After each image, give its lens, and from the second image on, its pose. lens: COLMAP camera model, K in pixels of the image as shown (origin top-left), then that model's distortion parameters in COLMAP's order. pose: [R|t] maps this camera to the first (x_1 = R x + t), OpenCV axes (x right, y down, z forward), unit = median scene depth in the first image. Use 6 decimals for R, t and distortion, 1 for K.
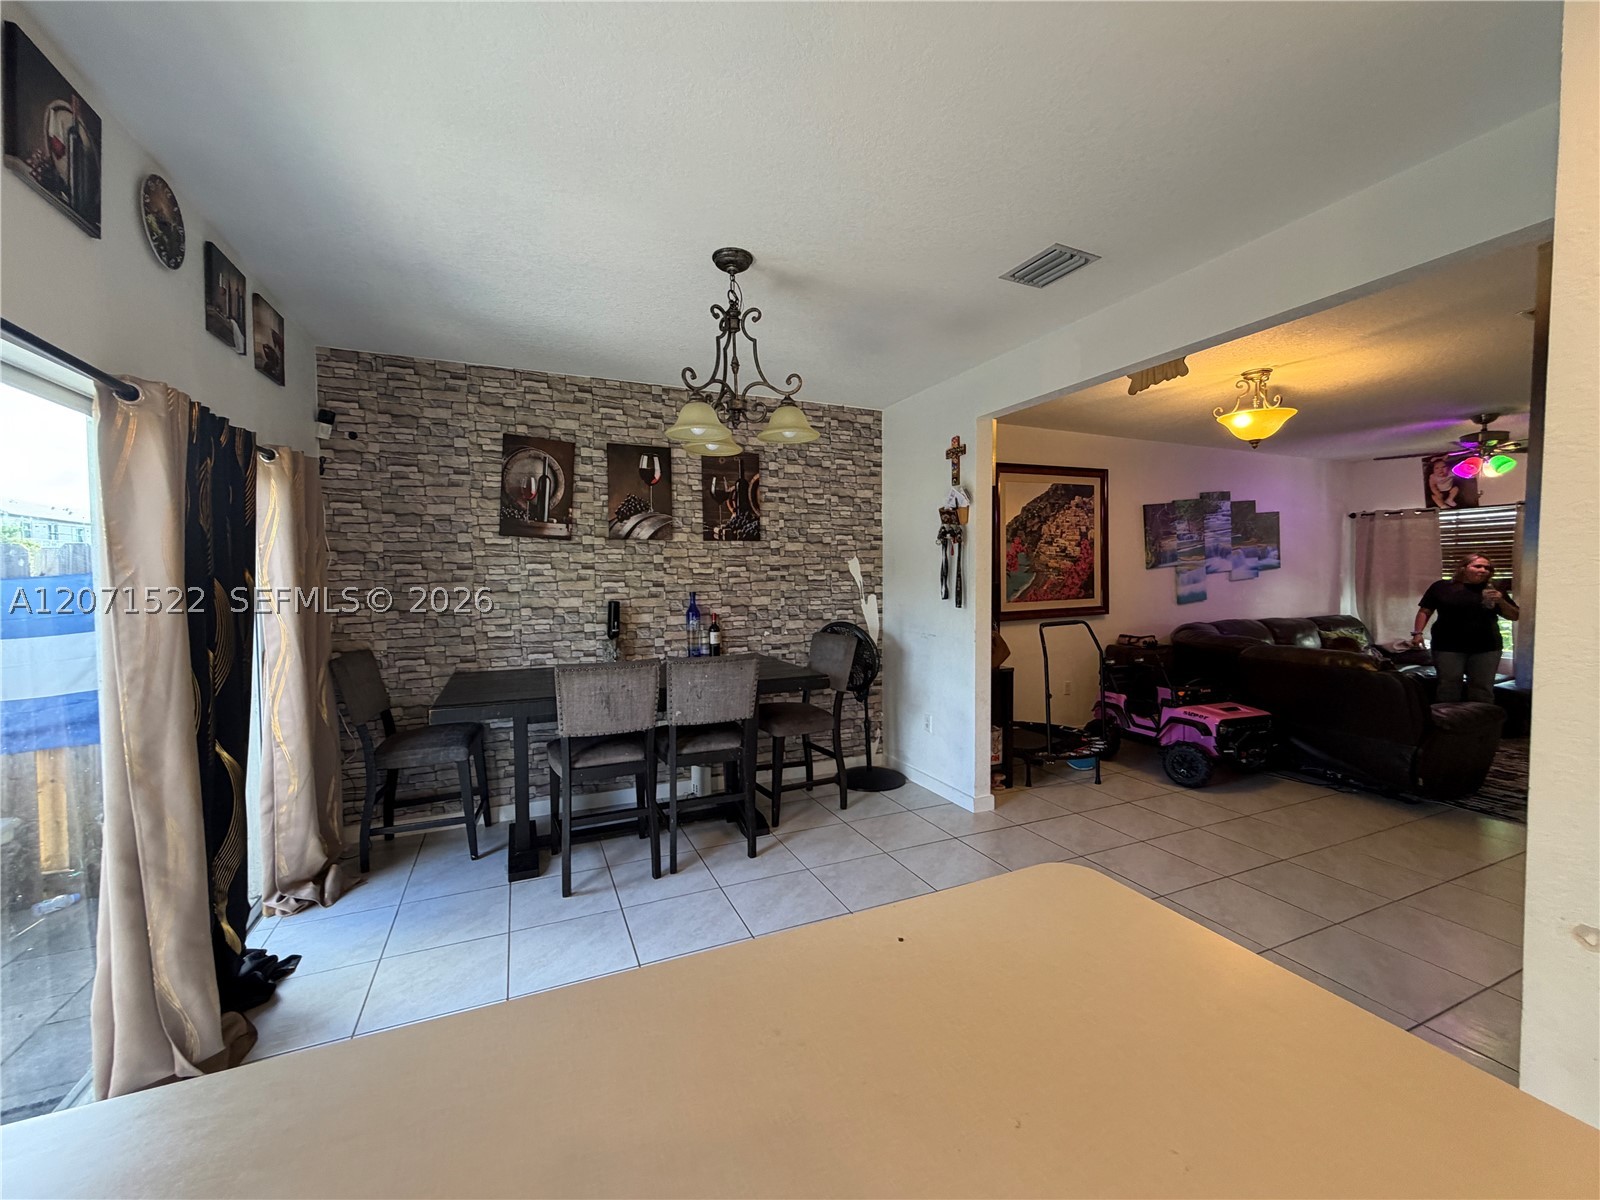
lens RADIAL K [[642.1, 0, 796.3], [0, 642.1, 595.0], [0, 0, 1]] dist [0.001106, 0.000142]
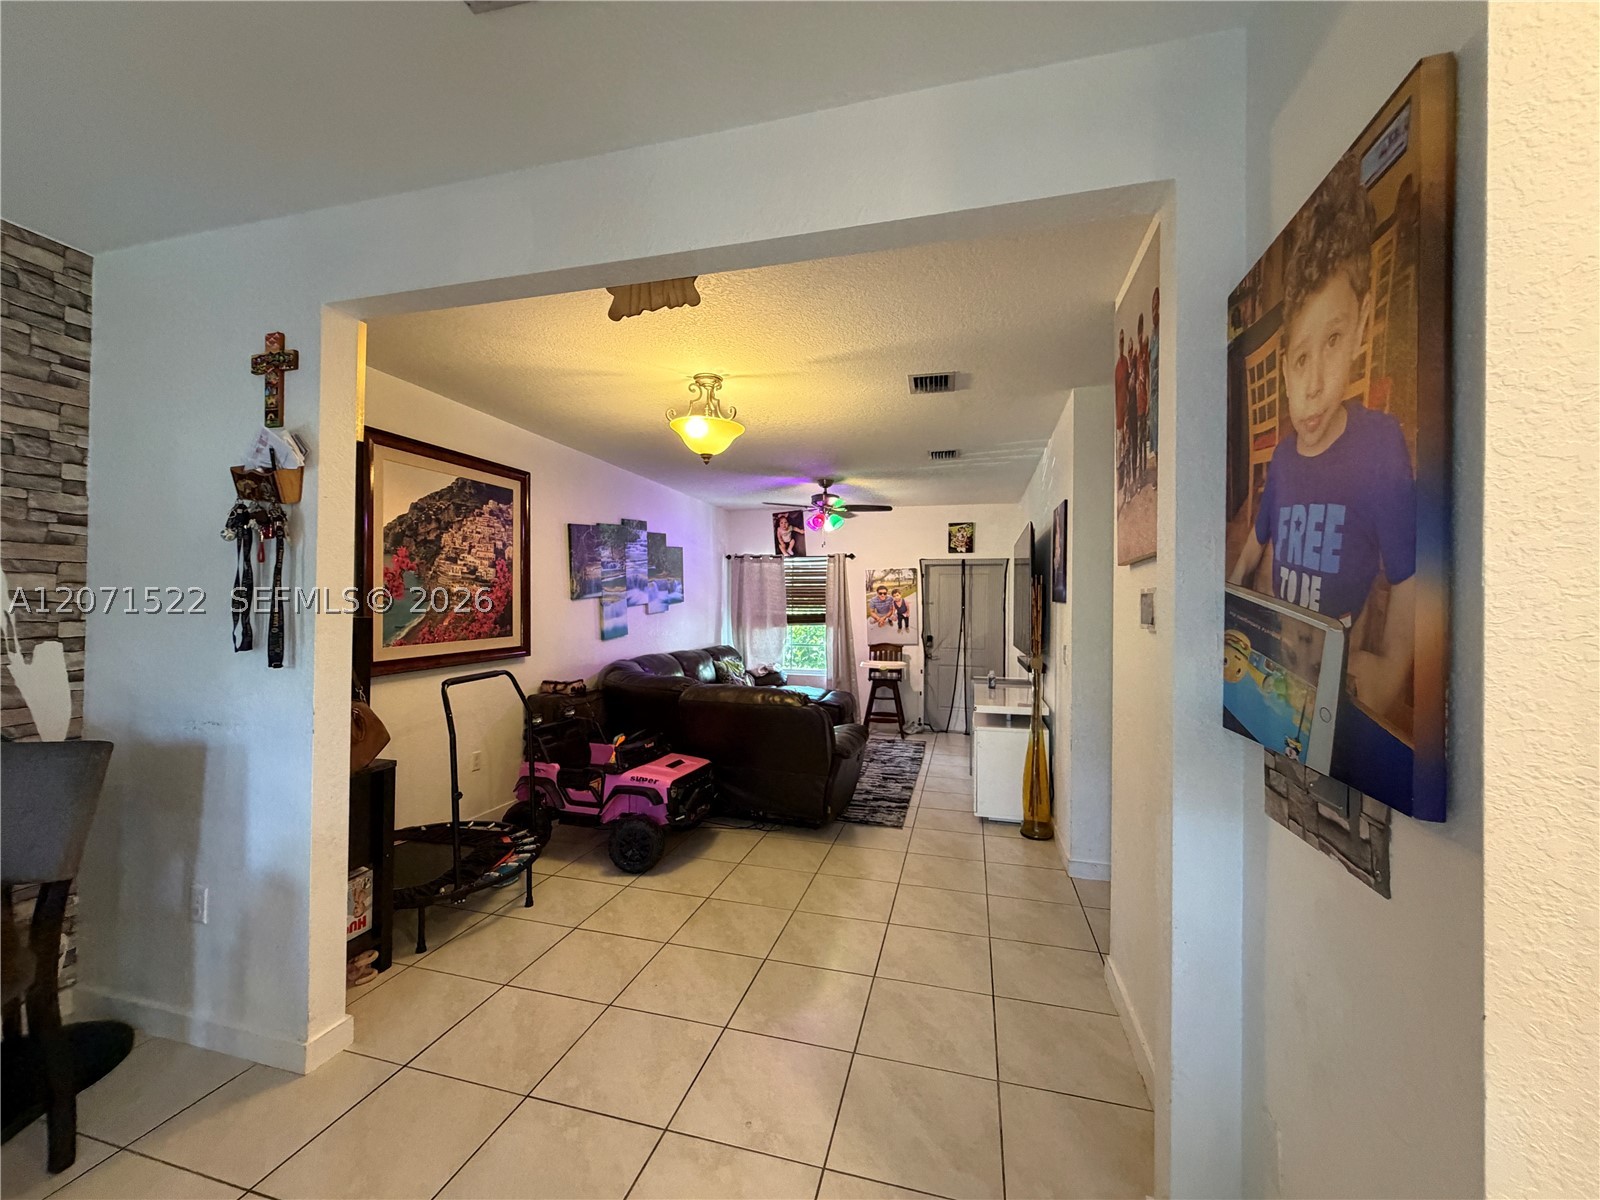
lens RADIAL K [[642.1, 0, 798.8], [0, 642.1, 602.4], [0, 0, 1]] dist [0.001106, 0.000142]
pose [[0.628375, 0.019014, 0.777678, 0.096382], [0.009051, 0.999455, -0.031750, -0.009360], [-0.777858, 0.026989, 0.627860, 0.297893]]
